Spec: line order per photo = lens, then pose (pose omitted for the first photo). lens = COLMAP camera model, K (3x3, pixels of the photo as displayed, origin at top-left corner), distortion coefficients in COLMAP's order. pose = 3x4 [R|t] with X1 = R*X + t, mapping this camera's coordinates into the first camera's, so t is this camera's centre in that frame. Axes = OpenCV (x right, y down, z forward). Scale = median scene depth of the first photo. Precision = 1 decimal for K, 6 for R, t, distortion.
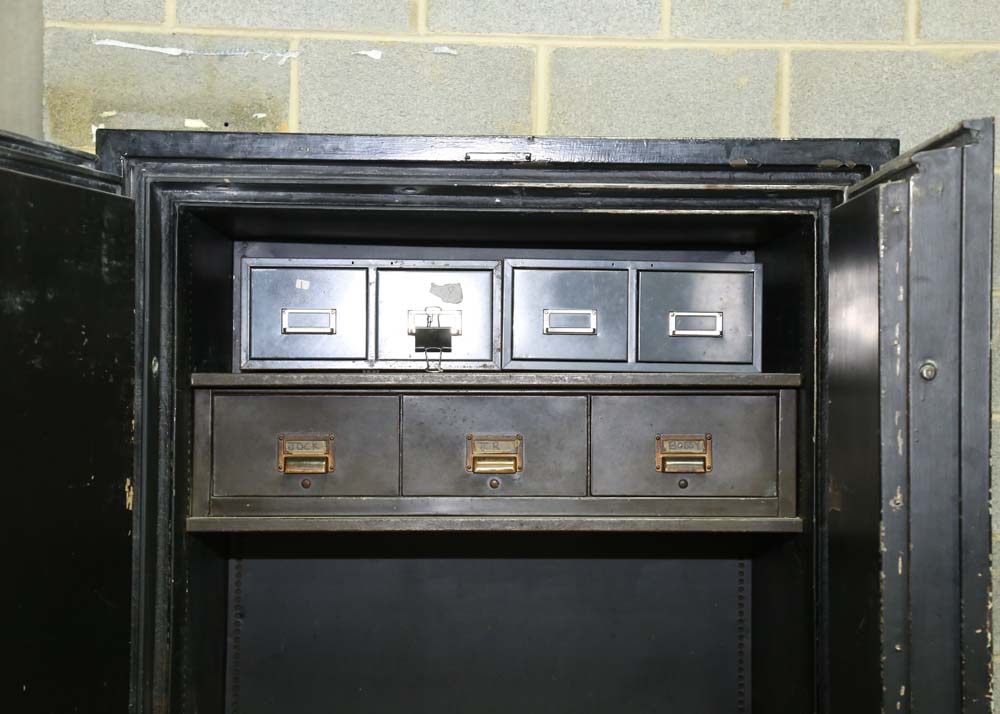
lens RADIAL K [[2074.5, 0, 495.8], [0, 2074.5, 358.4], [0, 0, 1]] dist [0.293489, 0.144737]
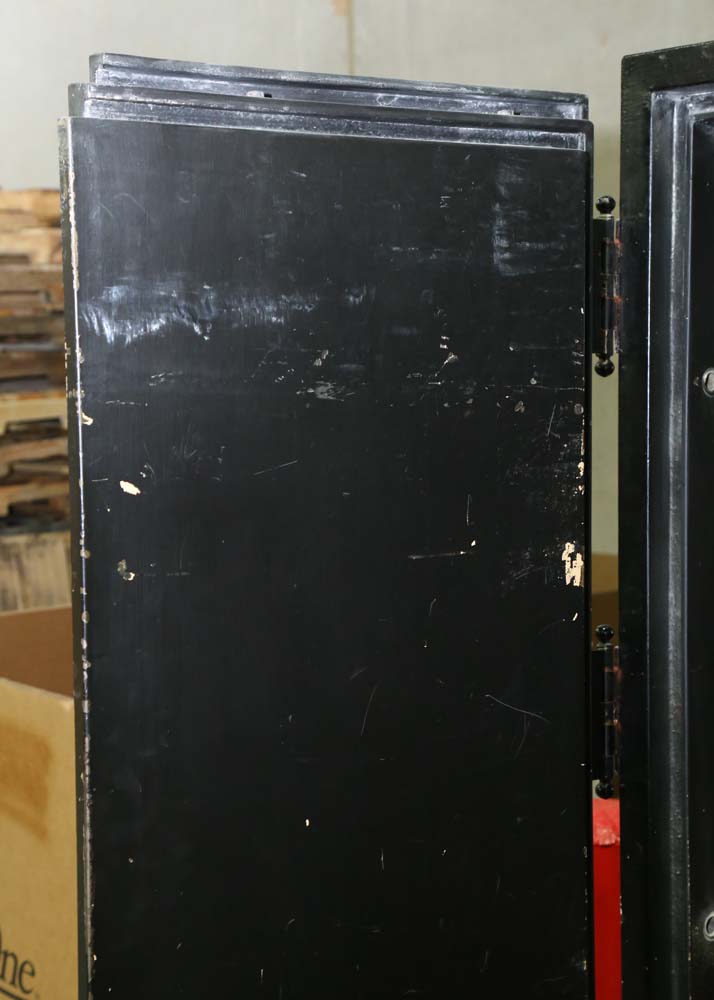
lens RADIAL K [[1783.2, 0, 357.0], [0, 1783.2, 500.0], [0, 0, 1]] dist [0.240220, -0.072752]
pose [[0.686128, 0.040073, -0.726376, 0.197054], [0.025731, 0.996520, 0.079282, -0.007600], [0.727026, -0.073088, 0.682709, 0.460615]]
